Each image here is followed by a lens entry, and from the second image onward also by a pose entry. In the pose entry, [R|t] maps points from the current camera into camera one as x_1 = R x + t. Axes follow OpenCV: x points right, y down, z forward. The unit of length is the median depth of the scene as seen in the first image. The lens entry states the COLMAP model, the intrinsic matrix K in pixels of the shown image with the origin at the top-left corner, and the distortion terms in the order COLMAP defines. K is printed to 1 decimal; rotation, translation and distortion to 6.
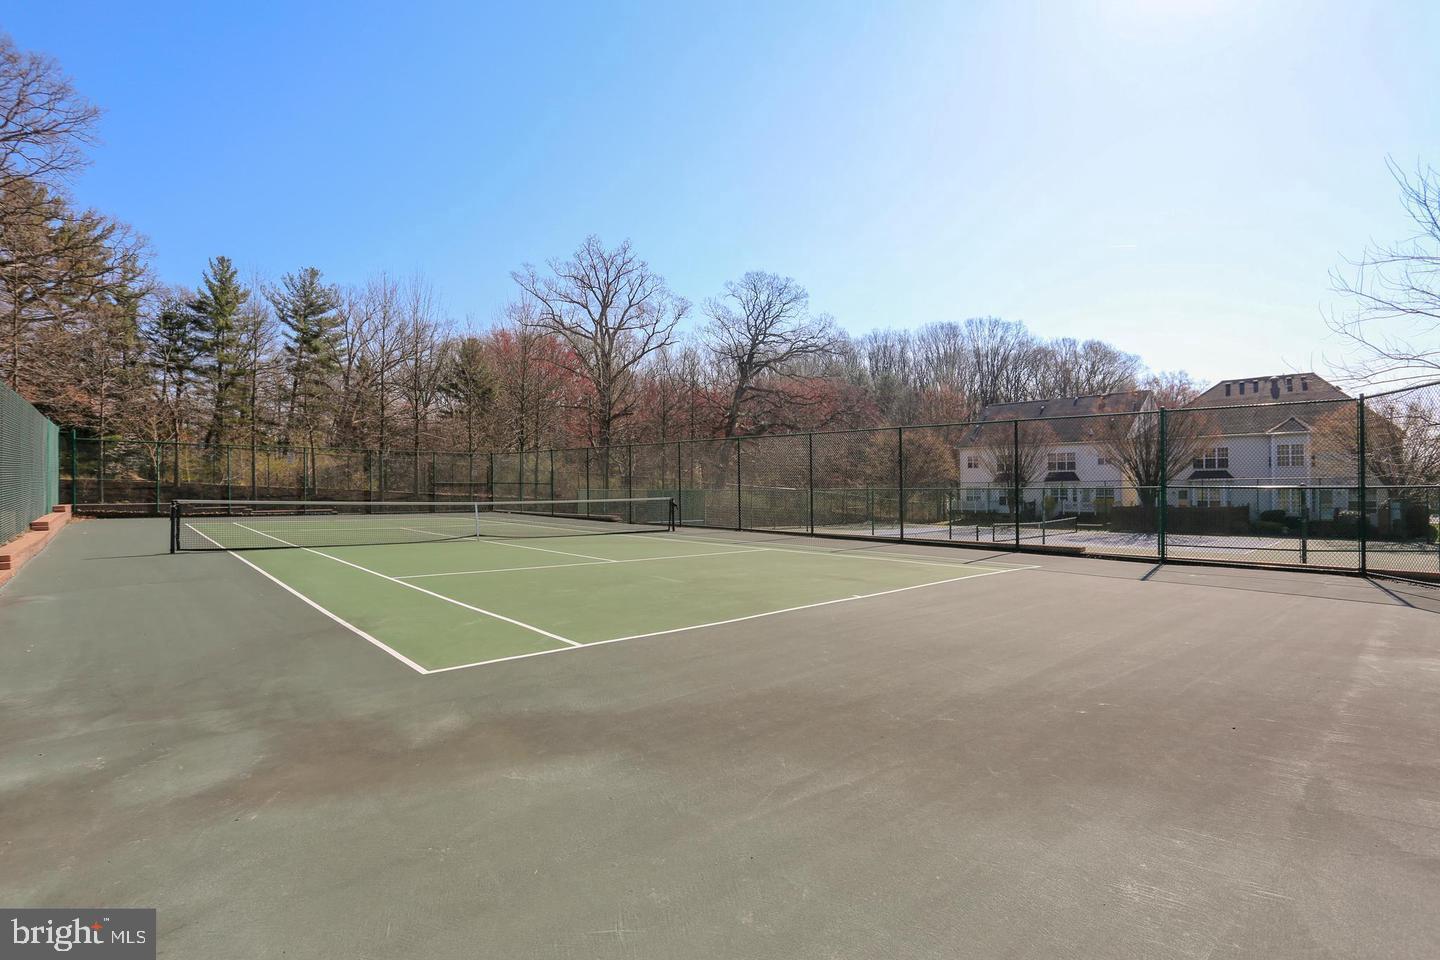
lens RADIAL K [[689.3, 0, 720.0], [0, 689.3, 480.0], [0, 0, 1]] dist [-0.057093, 0.029462]
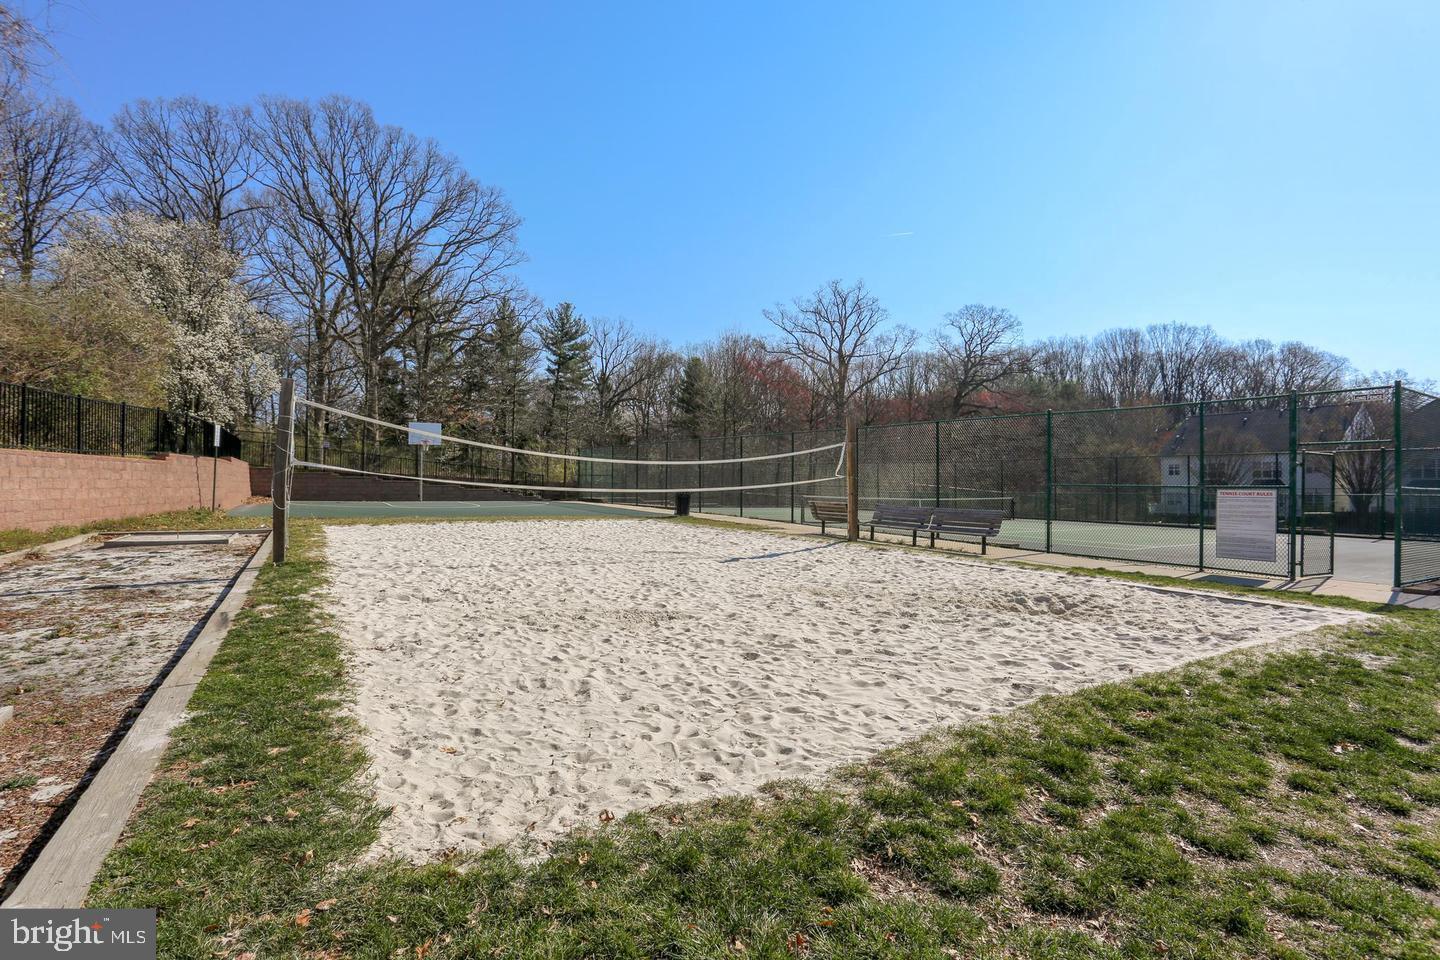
lens RADIAL K [[689.3, 0, 720.0], [0, 689.3, 480.0], [0, 0, 1]] dist [-0.057093, 0.029462]
pose [[0.981662, 0.010305, -0.190350, -0.101823], [-0.010285, 0.999947, 0.001096, -0.001908], [0.190351, 0.000881, 0.981716, -0.148918]]
